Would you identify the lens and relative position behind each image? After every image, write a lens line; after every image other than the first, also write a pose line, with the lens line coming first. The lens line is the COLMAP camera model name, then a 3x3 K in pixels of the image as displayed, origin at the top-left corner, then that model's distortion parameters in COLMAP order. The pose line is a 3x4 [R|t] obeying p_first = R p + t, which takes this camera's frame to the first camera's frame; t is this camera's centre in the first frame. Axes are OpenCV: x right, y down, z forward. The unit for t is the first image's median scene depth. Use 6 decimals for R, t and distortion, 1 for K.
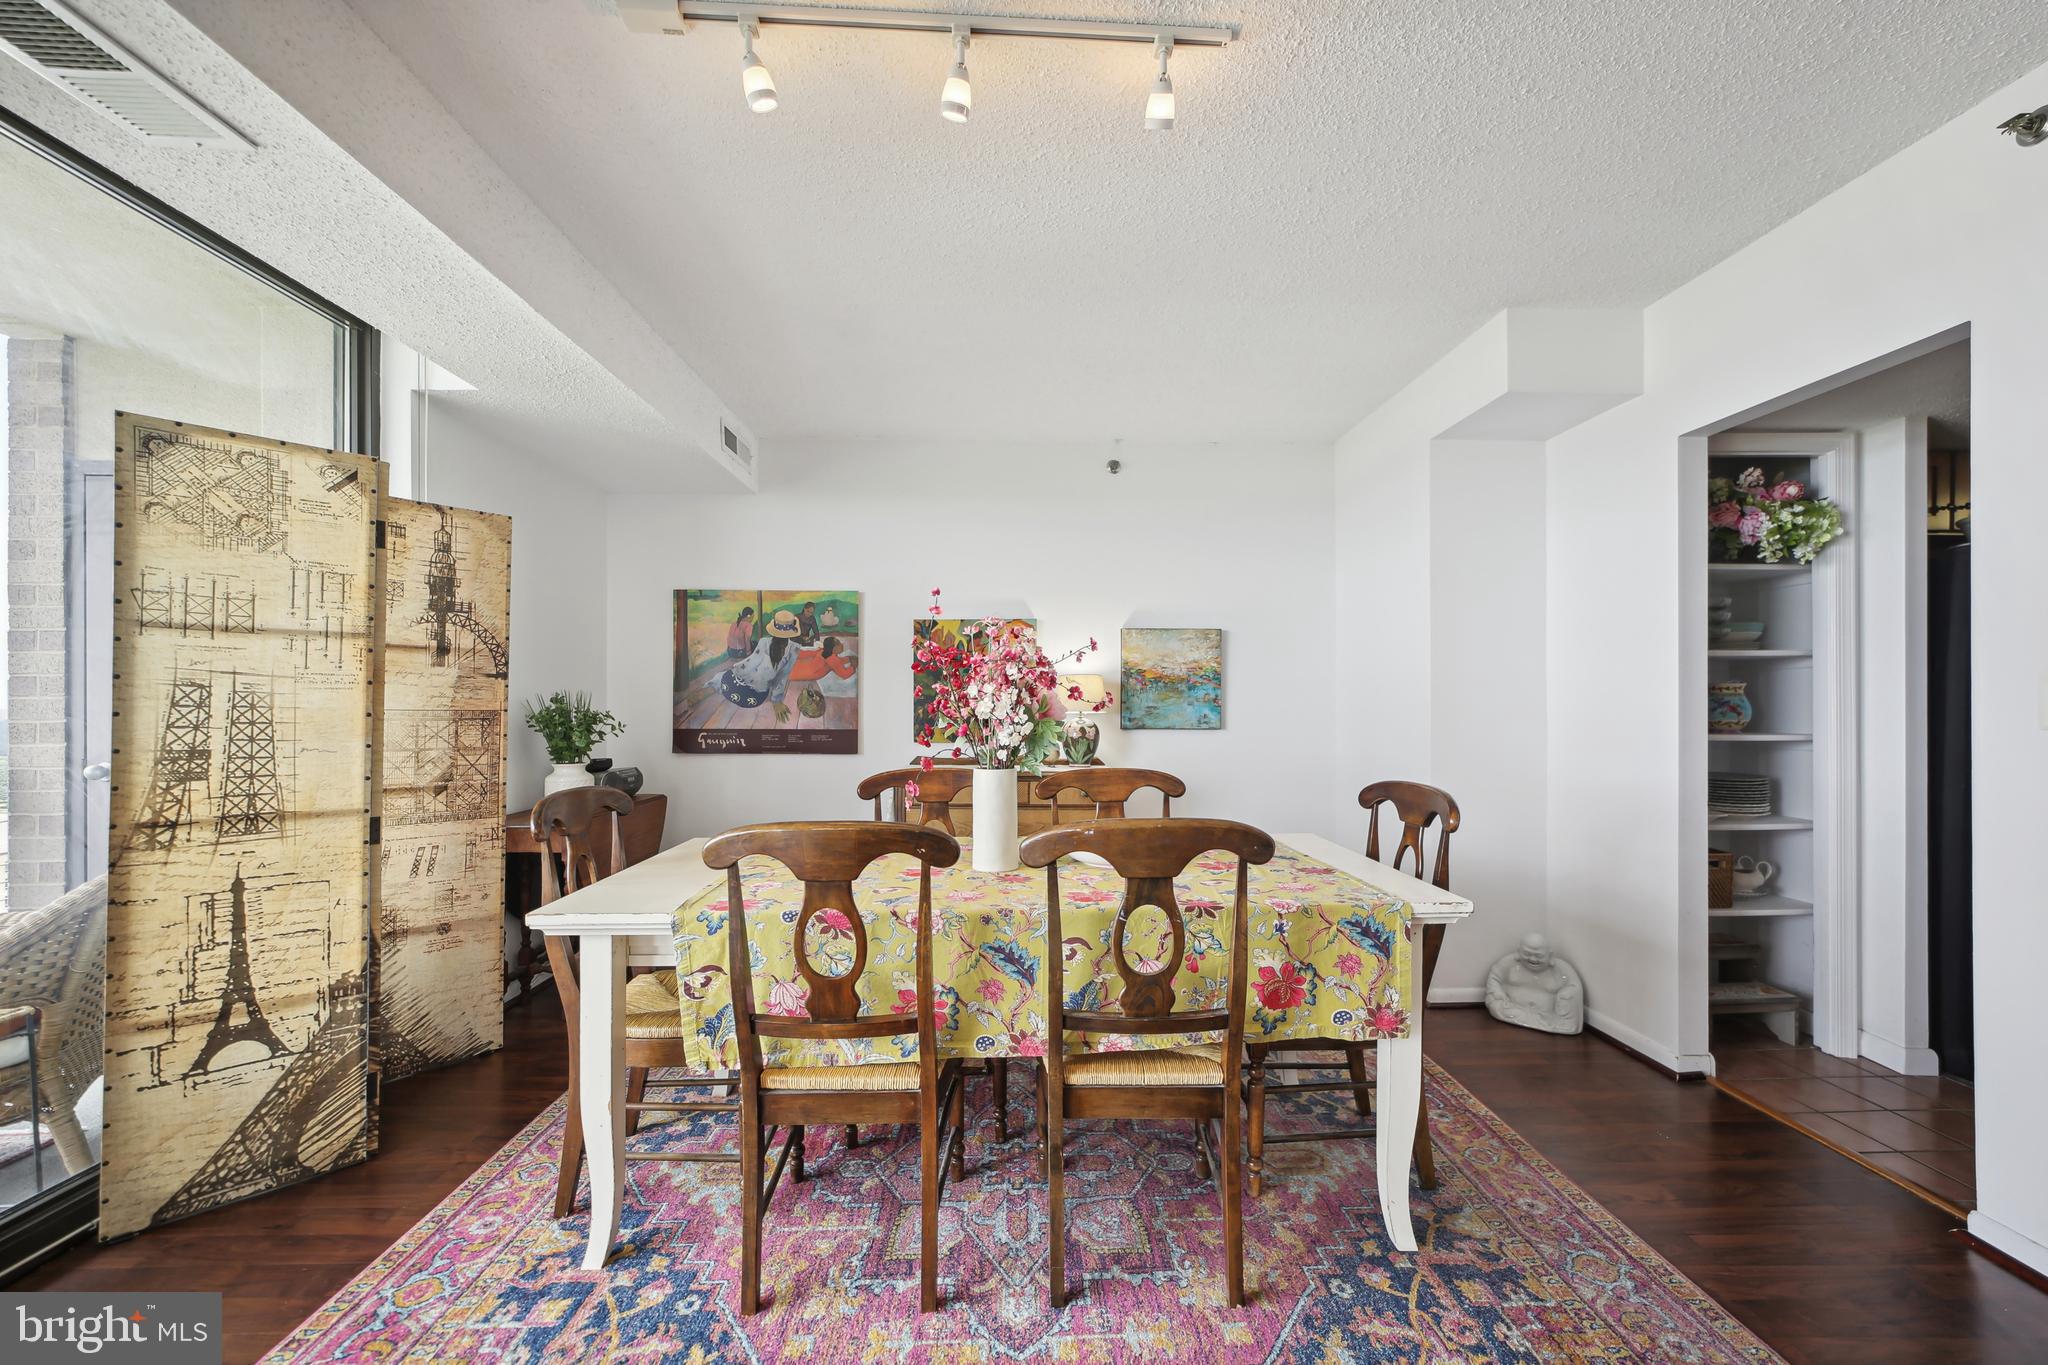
lens RADIAL K [[806.3, 0, 1028.2], [0, 806.3, 705.7], [0, 0, 1]] dist [-0.018039, 0.008761]
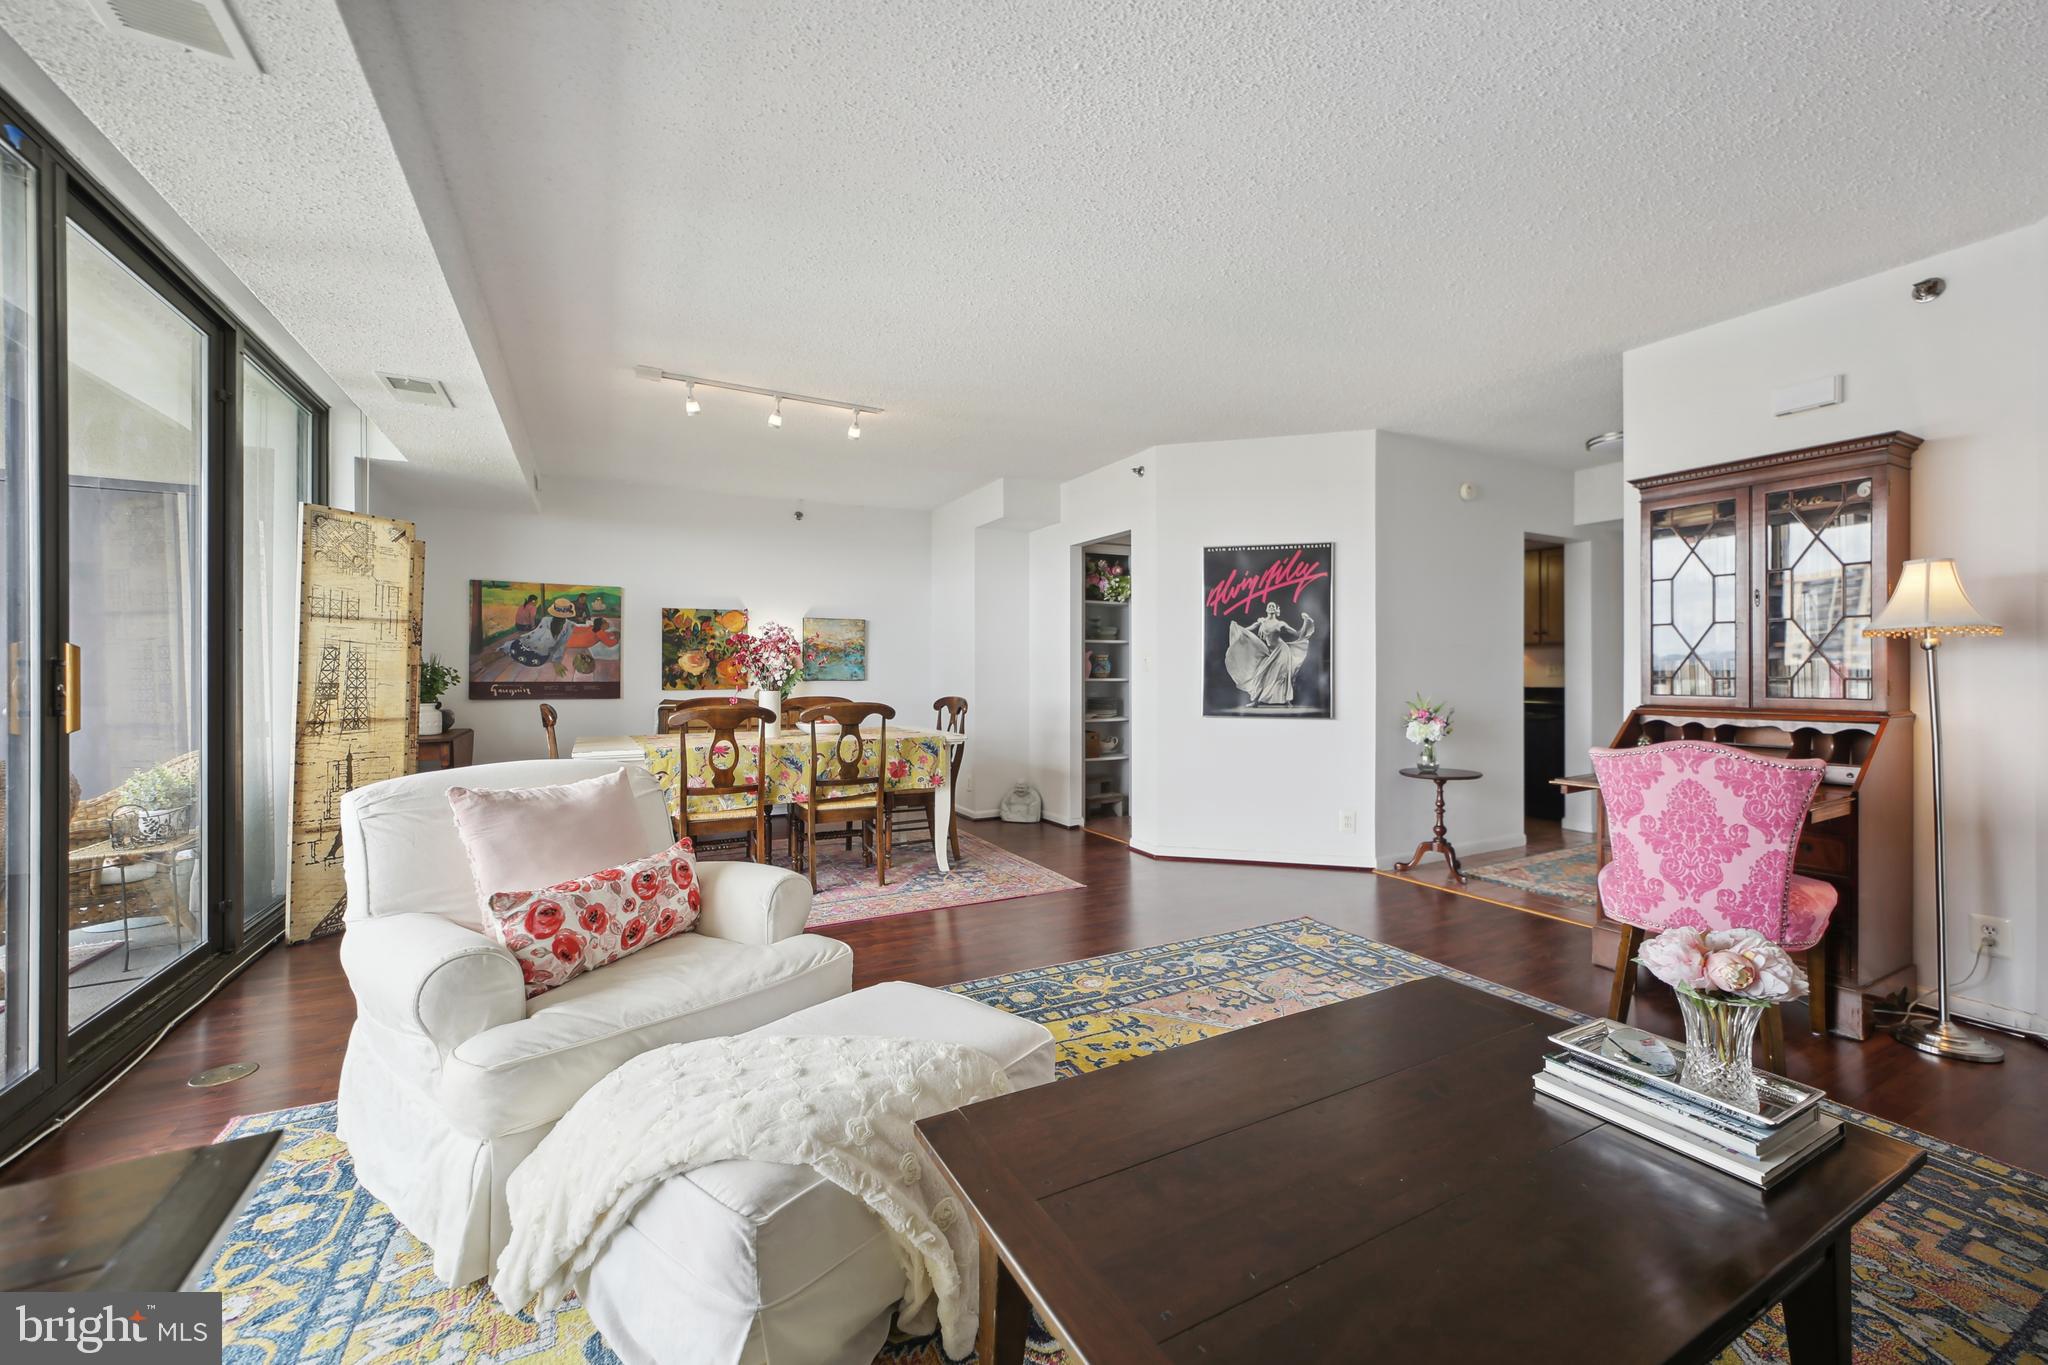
lens RADIAL K [[804.4, 0, 1034.1], [0, 804.4, 673.7], [0, 0, 1]] dist [-0.018656, 0.008331]
pose [[0.894069, -0.001002, 0.447928, -0.331797], [0.001624, 0.999998, -0.001005, 0.030882], [-0.447926, 0.001627, 0.894069, -1.107143]]
